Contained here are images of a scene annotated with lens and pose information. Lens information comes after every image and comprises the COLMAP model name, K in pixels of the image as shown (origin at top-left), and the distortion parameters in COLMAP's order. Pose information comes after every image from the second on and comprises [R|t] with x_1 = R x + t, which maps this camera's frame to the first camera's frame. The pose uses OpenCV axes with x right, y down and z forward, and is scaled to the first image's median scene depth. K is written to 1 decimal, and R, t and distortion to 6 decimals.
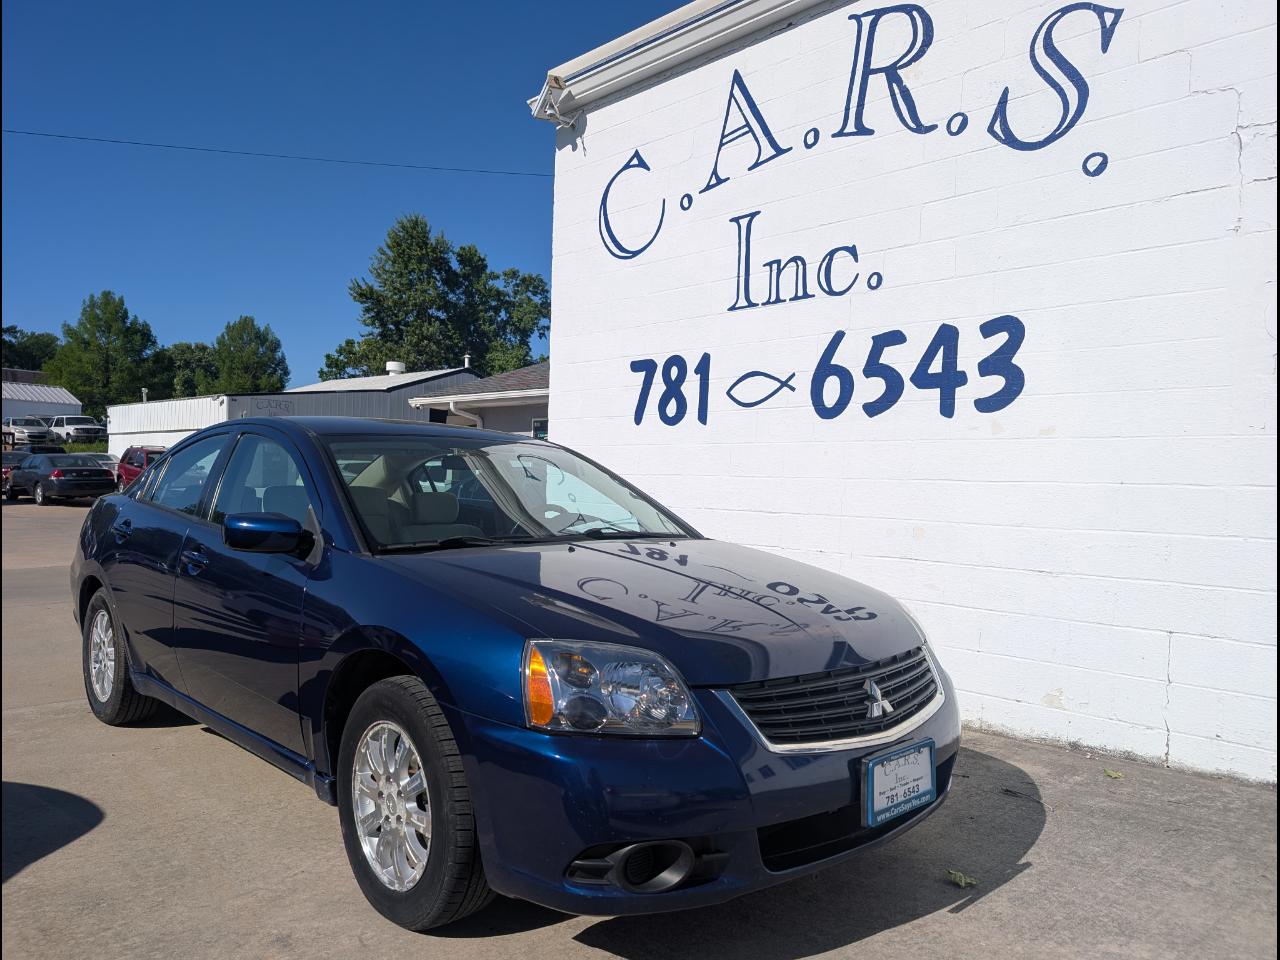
lens RADIAL K [[925.9, 0, 634.4], [0, 925.9, 494.1], [0, 0, 1]] dist [0.012517, -0.006801]
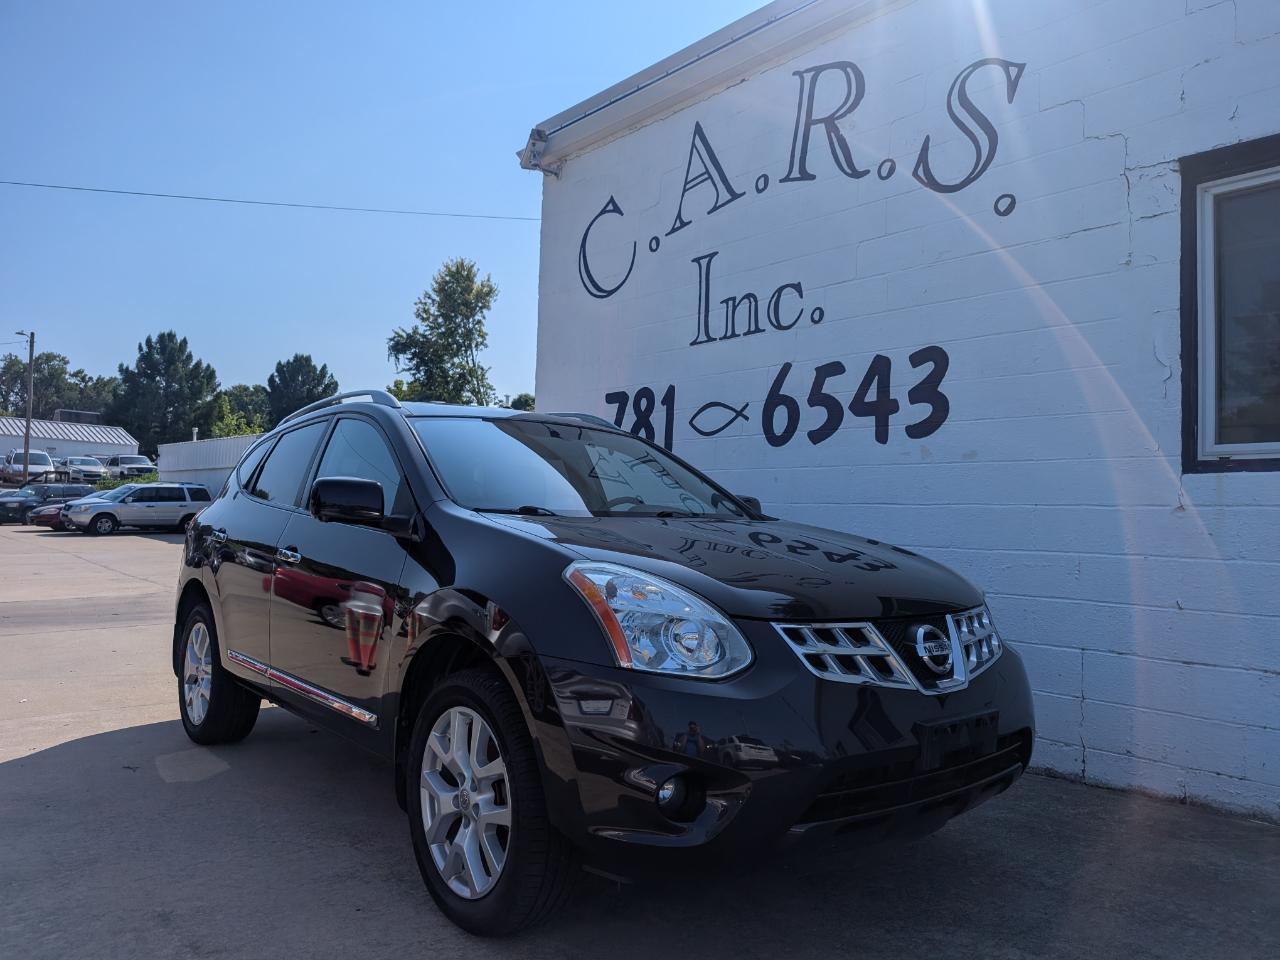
lens RADIAL K [[932.0, 0, 651.0], [0, 932.0, 466.2], [0, 0, 1]] dist [0.014136, -0.009841]
pose [[0.999247, -0.002207, -0.038733, 0.109802], [-0.000608, 0.997366, -0.072528, 0.017253], [0.038791, 0.072496, 0.996614, -0.048467]]
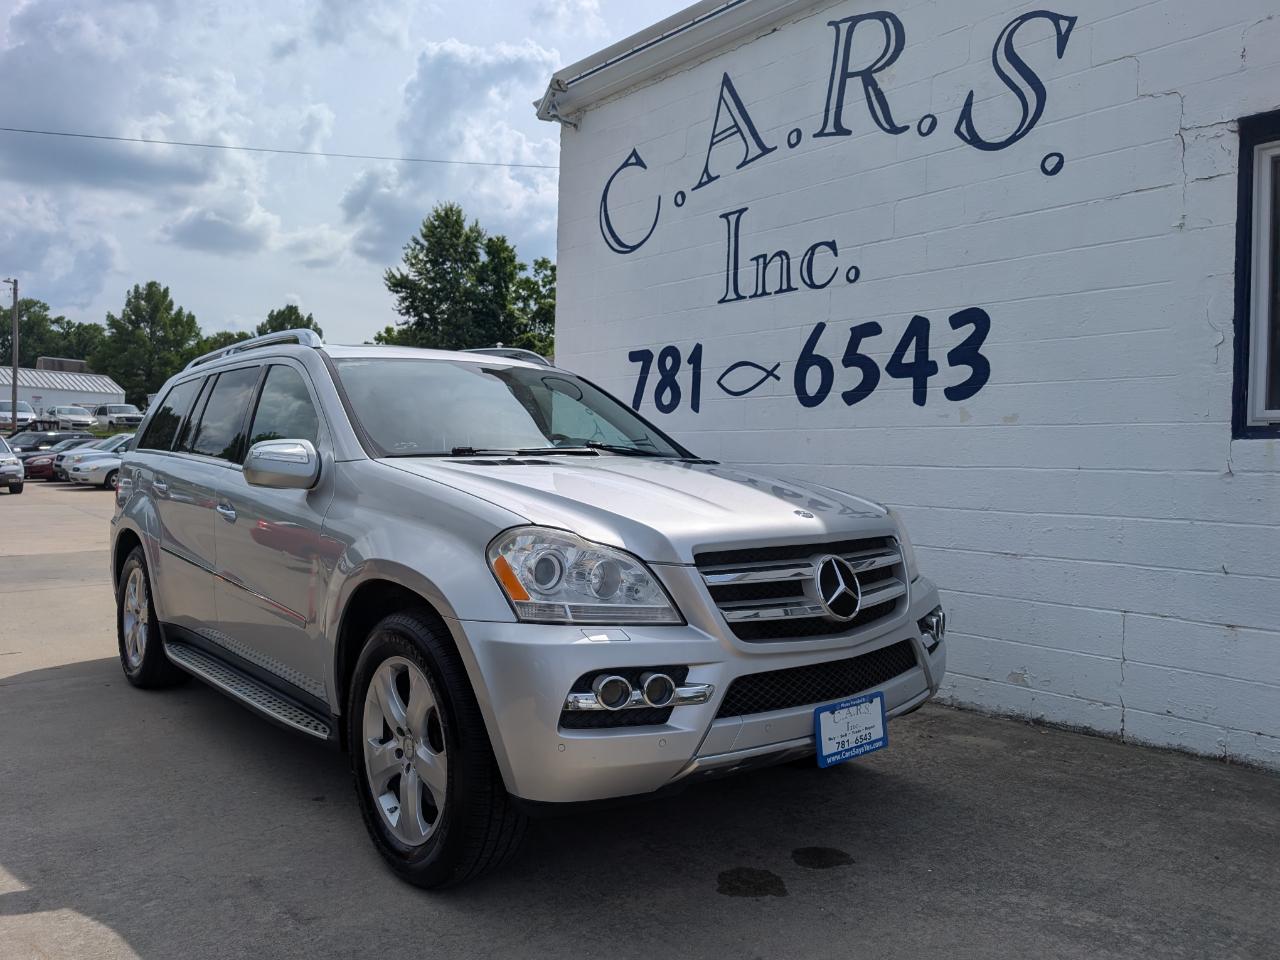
lens RADIAL K [[934.9, 0, 644.1], [0, 934.9, 463.9], [0, 0, 1]] dist [0.007470, -0.003669]
pose [[0.999503, -0.001674, -0.031468, 0.057113], [0.001099, 0.999832, -0.018295, 0.001526], [0.031494, 0.018251, 0.999337, -0.051802]]
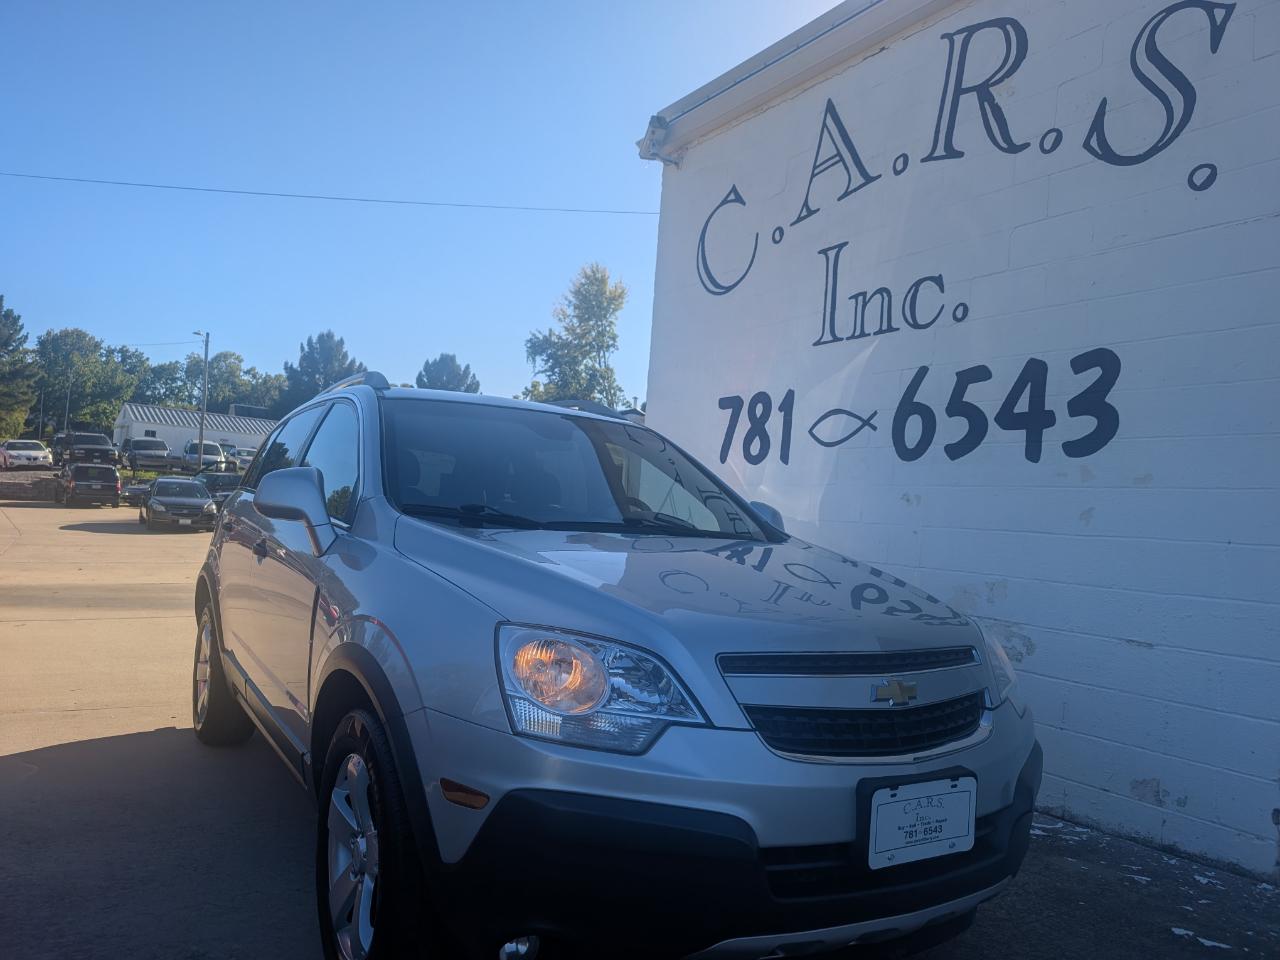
lens RADIAL K [[930.9, 0, 623.0], [0, 930.9, 485.1], [0, 0, 1]] dist [0.003808, -0.003212]
pose [[0.977953, 0.030411, -0.206600, 0.126233], [-0.042010, 0.997764, -0.051991, 0.002970], [0.204557, 0.059524, 0.977043, 0.038741]]
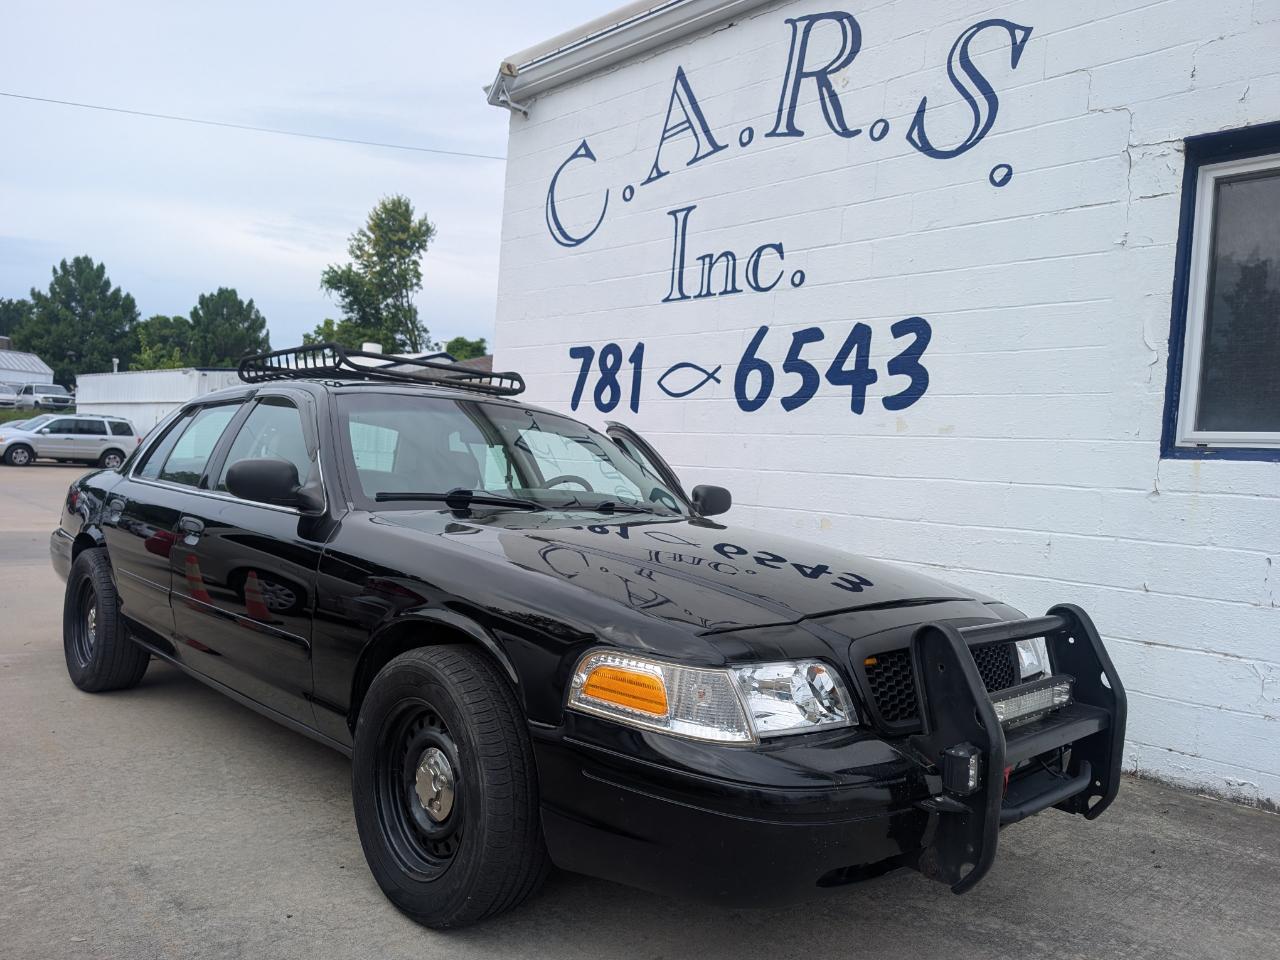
lens RADIAL K [[936.4, 0, 633.8], [0, 936.4, 493.3], [0, 0, 1]] dist [0.005464, -0.001096]
pose [[0.998946, 0.042268, 0.017913, 0.068119], [-0.042333, 0.999098, 0.003298, 0.011987], [-0.017758, -0.004053, 0.999834, -0.035262]]
